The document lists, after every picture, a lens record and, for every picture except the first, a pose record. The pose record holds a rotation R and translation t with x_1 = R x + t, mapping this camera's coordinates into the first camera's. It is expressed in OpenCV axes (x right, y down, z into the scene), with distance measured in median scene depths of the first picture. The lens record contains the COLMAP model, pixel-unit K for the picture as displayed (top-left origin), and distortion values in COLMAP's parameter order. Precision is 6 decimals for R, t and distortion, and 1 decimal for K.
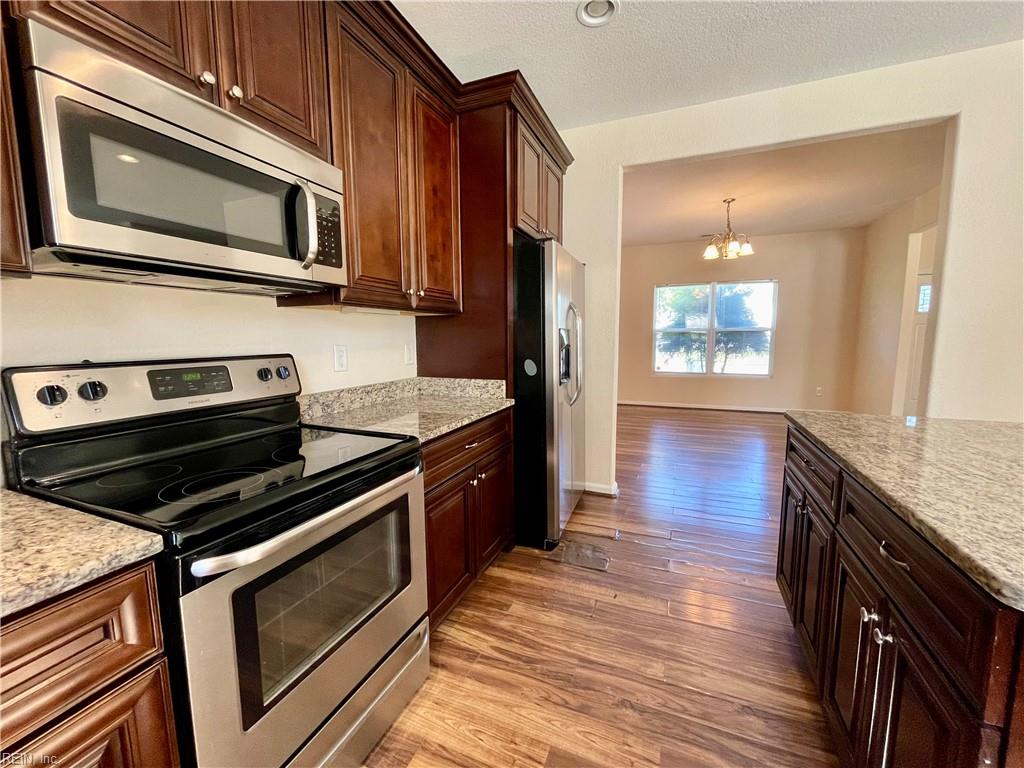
lens RADIAL K [[415.2, 0, 507.6], [0, 415.2, 382.3], [0, 0, 1]] dist [-0.003791, 0.000237]
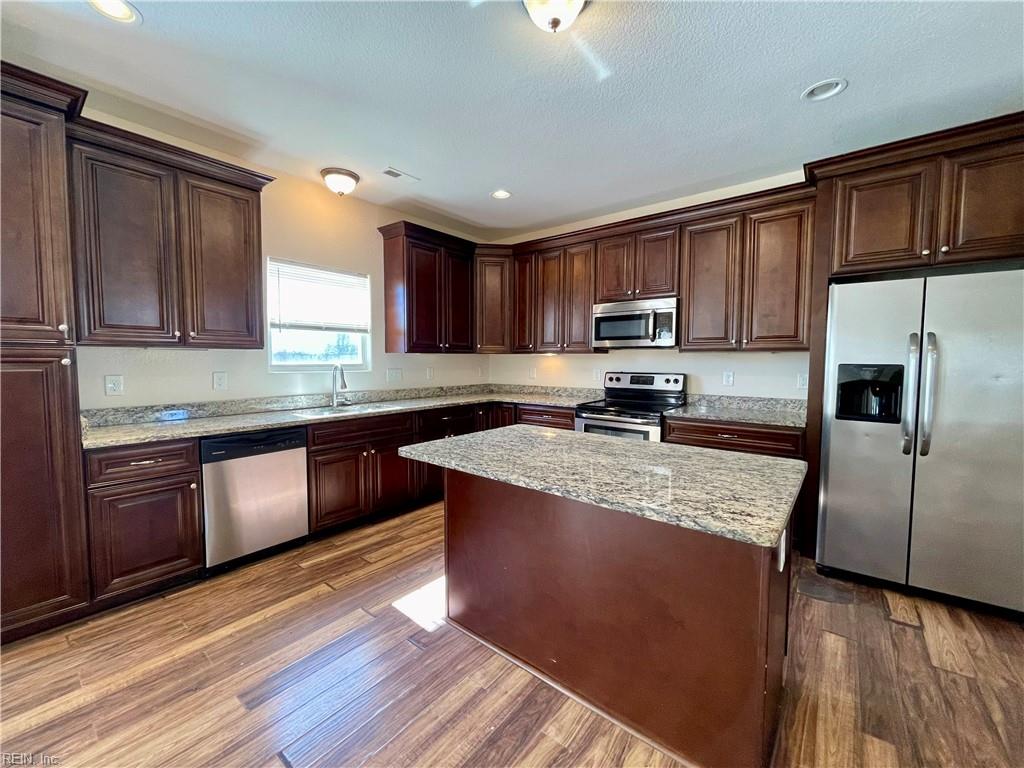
lens RADIAL K [[415.2, 0, 517.7], [0, 415.2, 383.2], [0, 0, 1]] dist [-0.003791, 0.000237]
pose [[-0.259076, 0.068971, -0.963391, 2.263667], [-0.103927, 0.989666, 0.098800, -0.173696], [0.960249, 0.125719, -0.249230, 0.817307]]
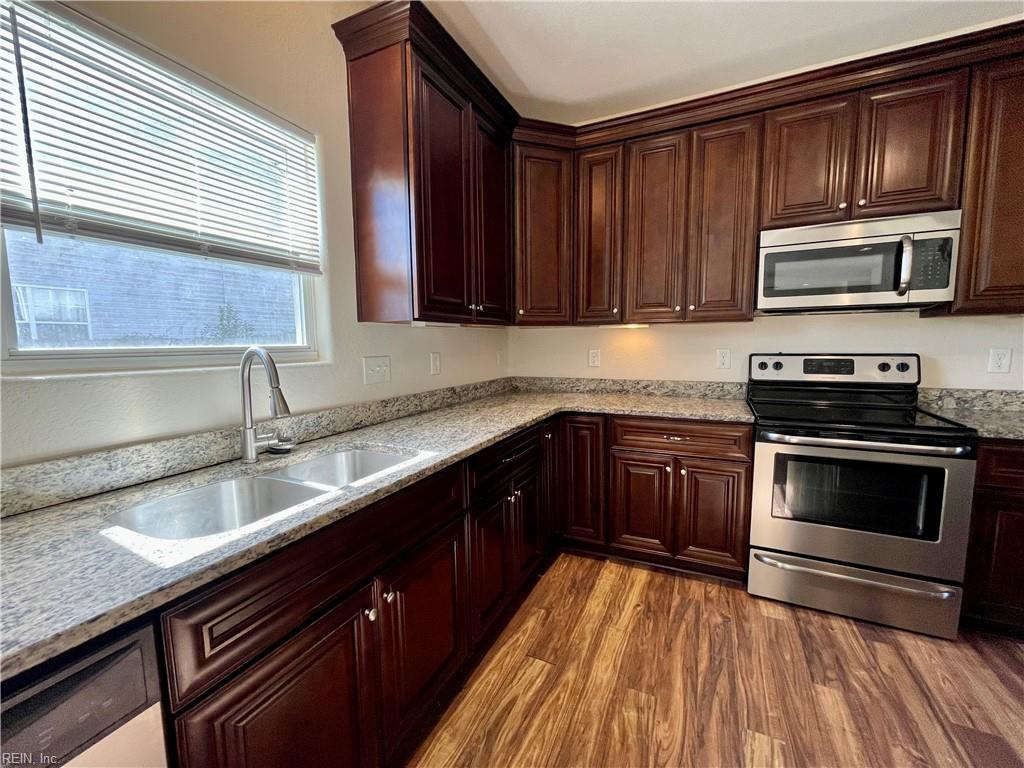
lens RADIAL K [[415.2, 0, 515.0], [0, 415.2, 383.3], [0, 0, 1]] dist [-0.003791, 0.000237]
pose [[-0.050403, 0.113377, -0.992273, 1.011112], [-0.095048, 0.988481, 0.117772, -0.011236], [0.994196, 0.100250, -0.039046, -0.250504]]
